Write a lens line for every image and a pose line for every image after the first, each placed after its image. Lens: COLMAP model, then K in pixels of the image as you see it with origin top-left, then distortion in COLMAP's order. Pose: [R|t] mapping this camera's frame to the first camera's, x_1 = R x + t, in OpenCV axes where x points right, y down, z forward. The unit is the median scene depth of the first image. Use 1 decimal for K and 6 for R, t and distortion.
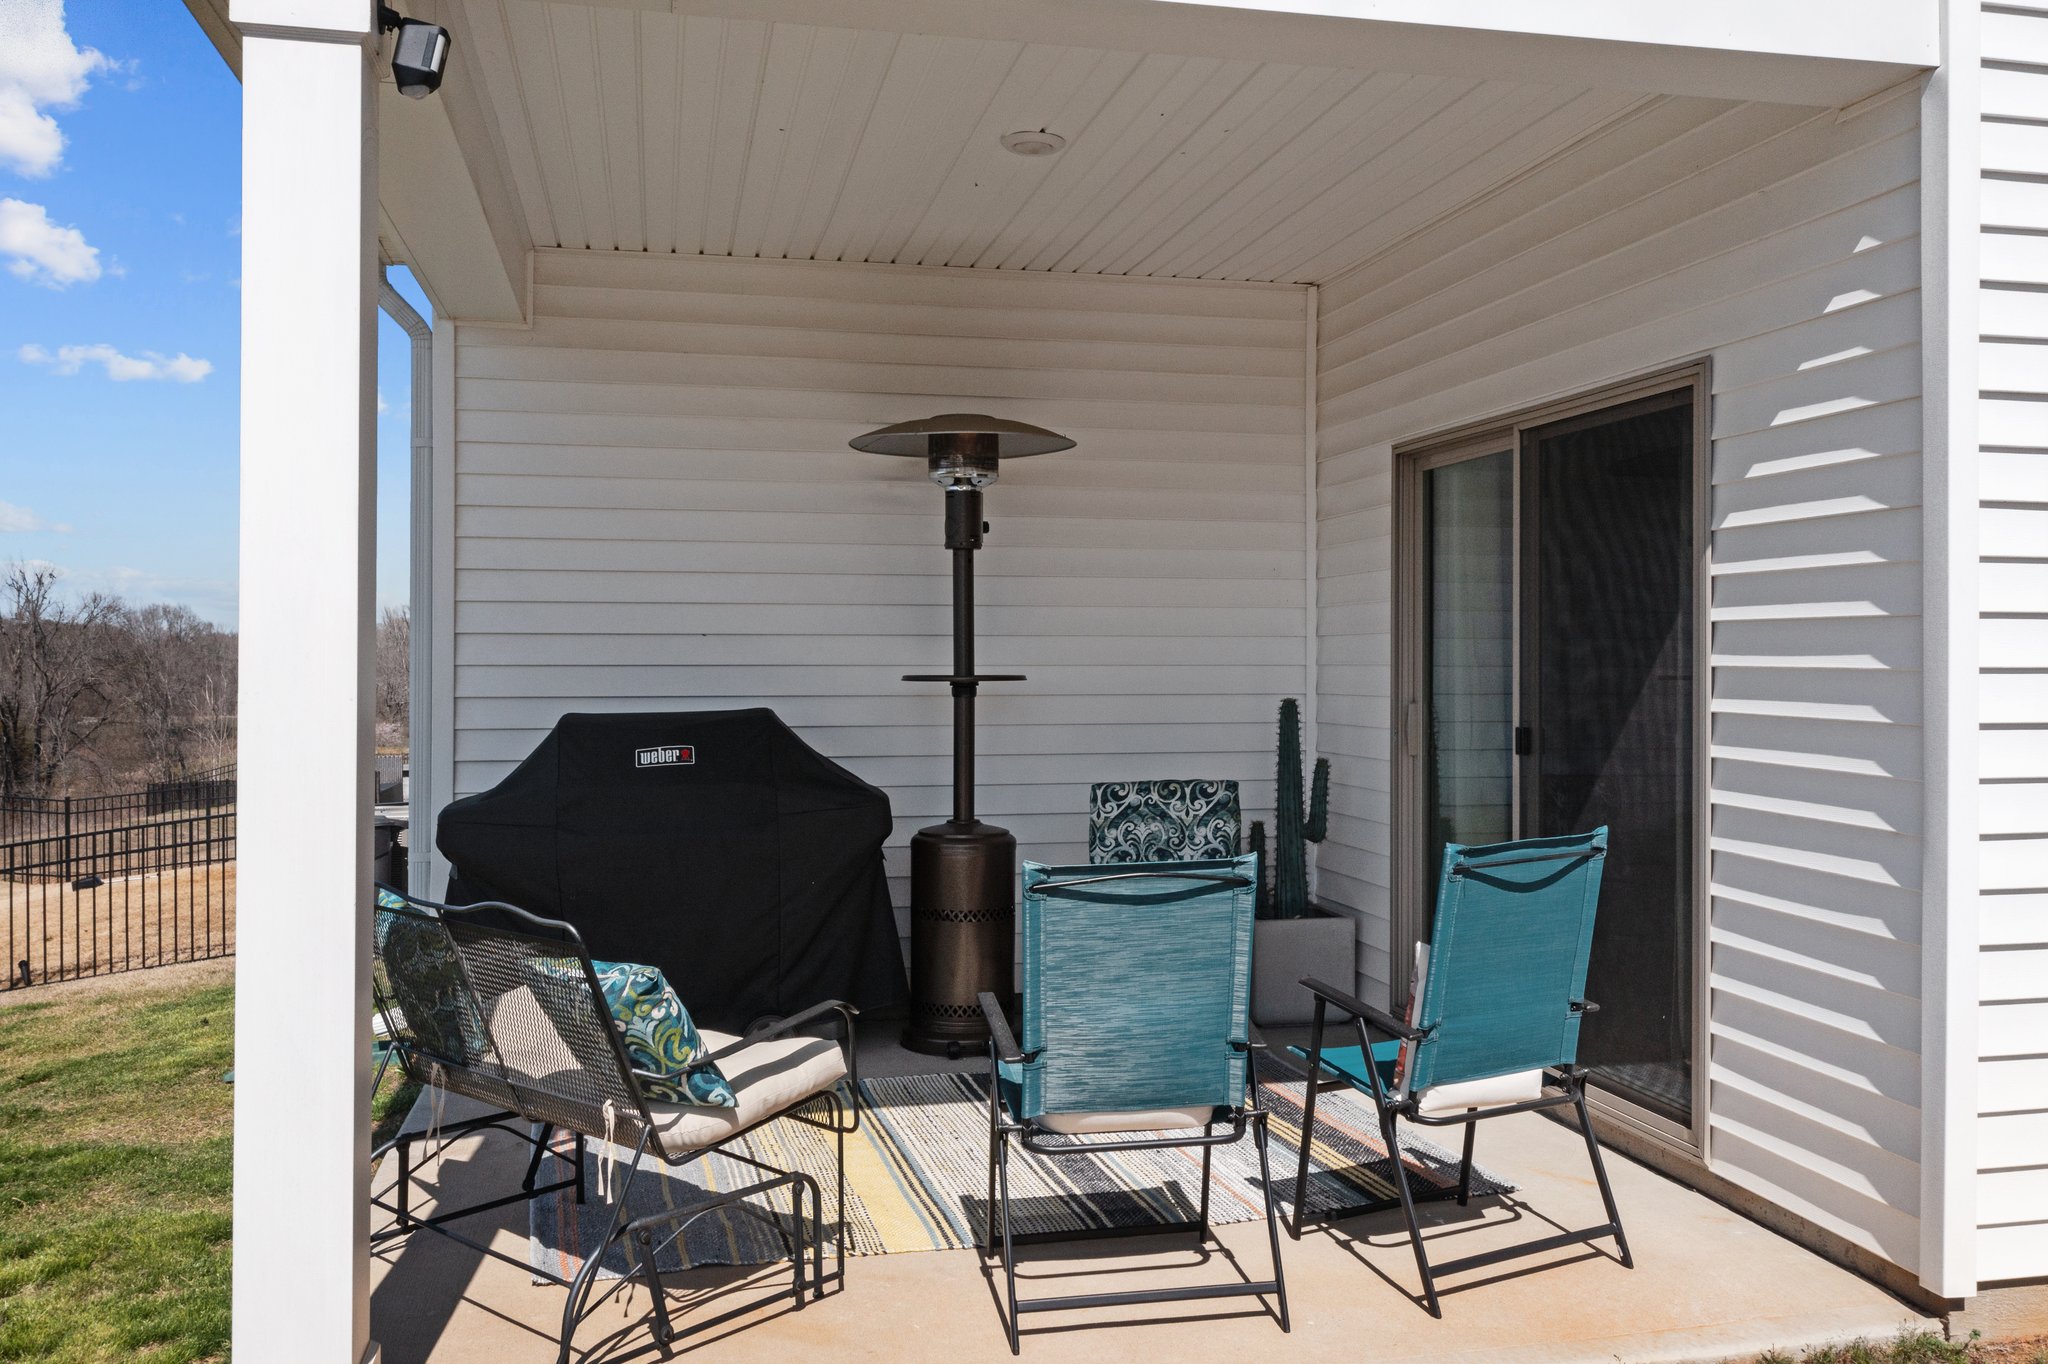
lens RADIAL K [[1657.6, 0, 1025.7], [0, 1657.6, 633.2], [0, 0, 1]] dist [0.002652, 0.003015]
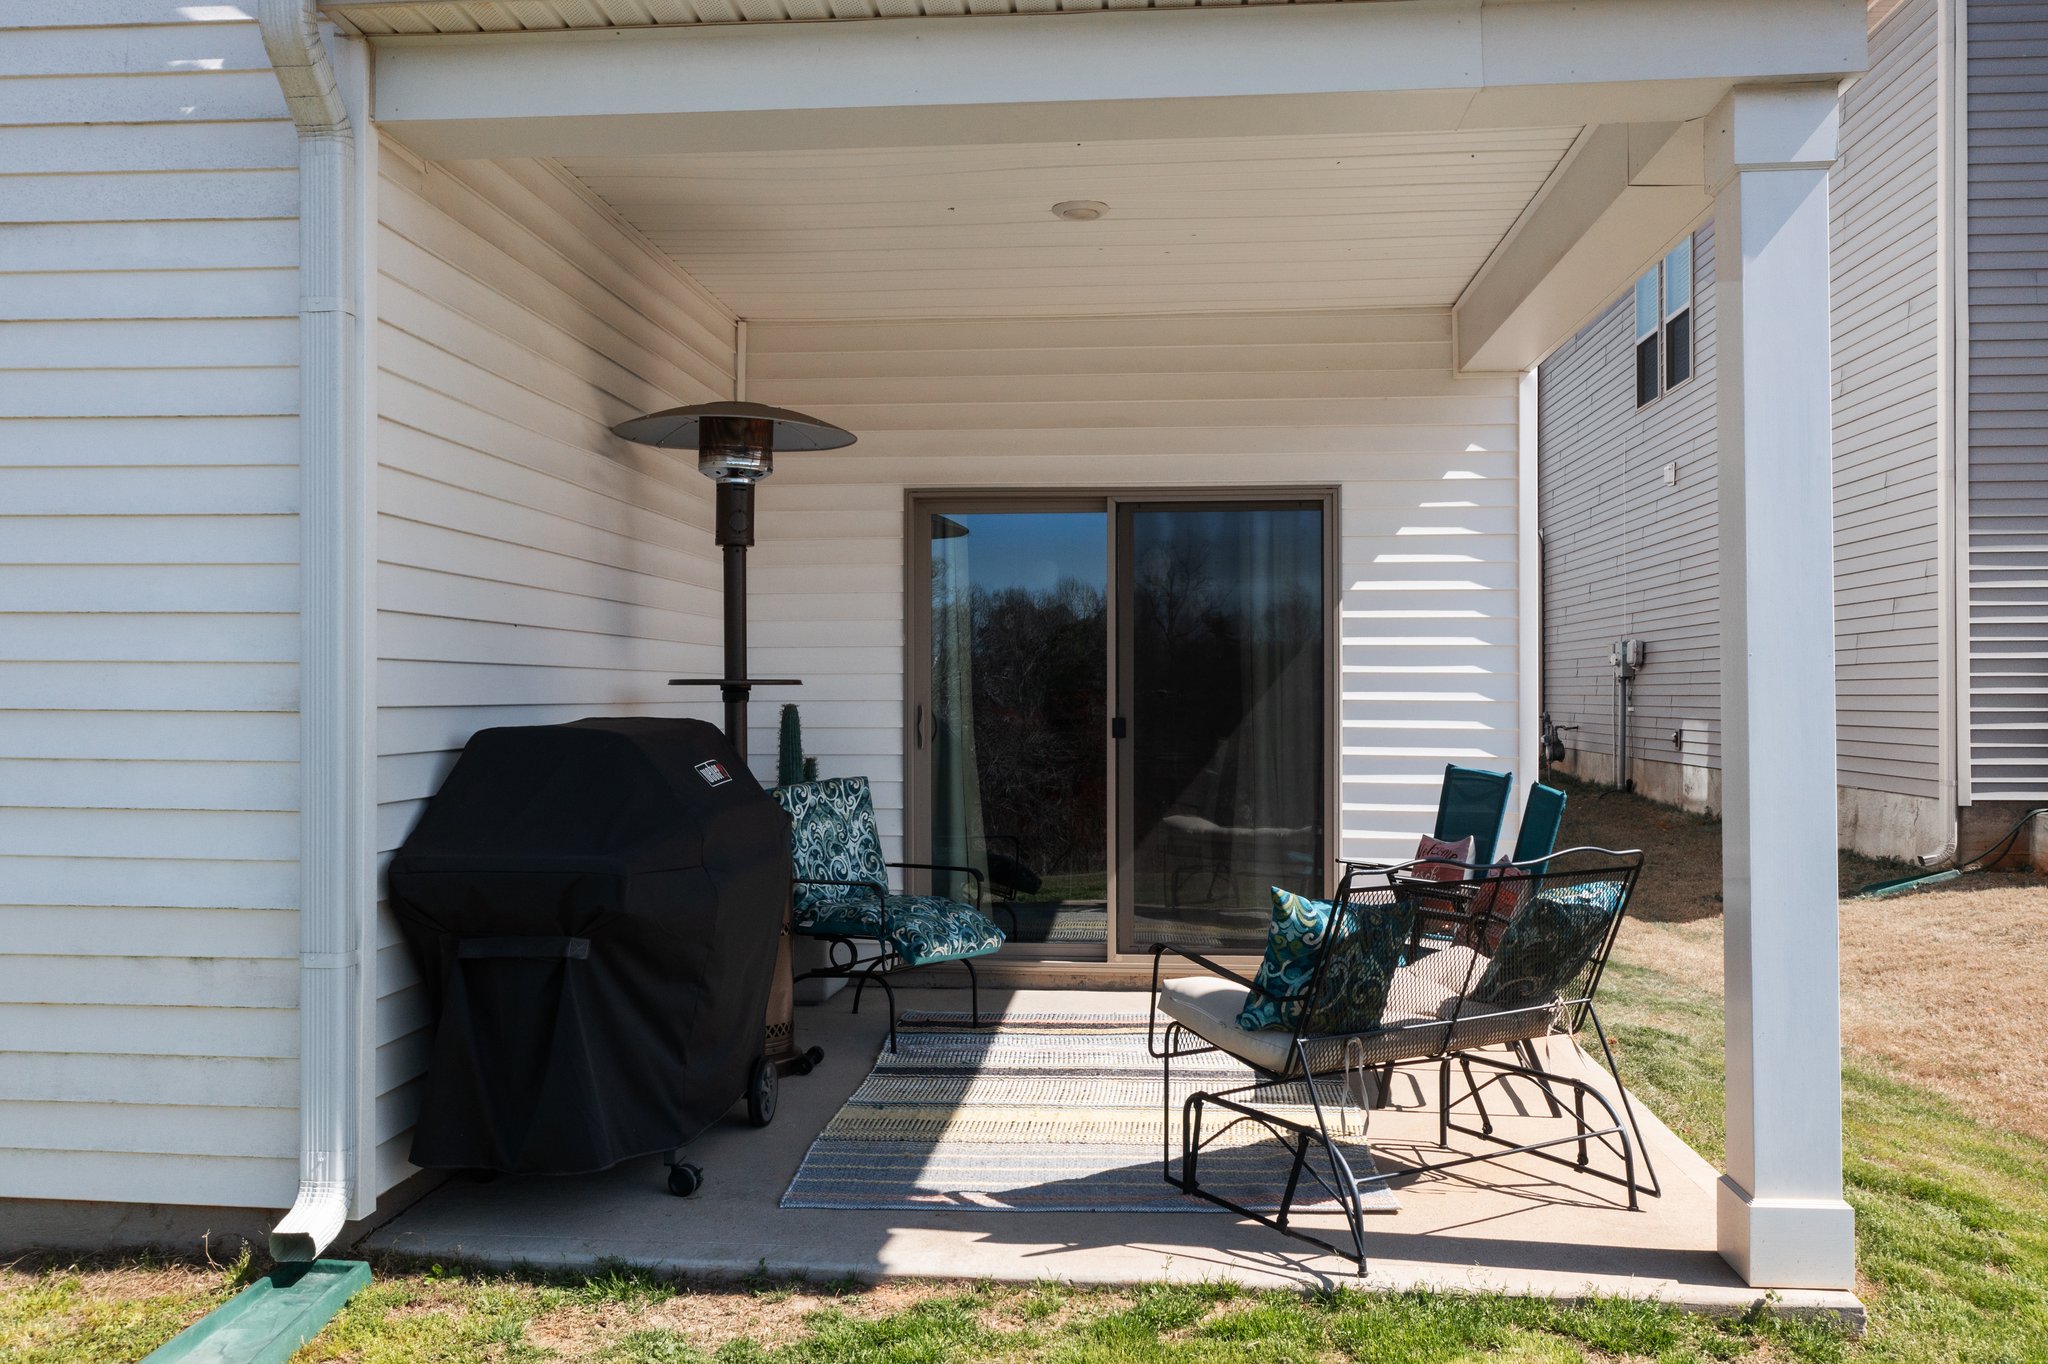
lens RADIAL K [[1644.4, 0, 1024.0], [0, 1644.4, 682.0], [0, 0, 1]] dist [0.006363, 0.003220]
pose [[0.307614, 0.007163, 0.951484, -0.885211], [-0.014831, 0.999886, -0.002732, 0.027248], [-0.951396, -0.013271, 0.307685, 0.562028]]
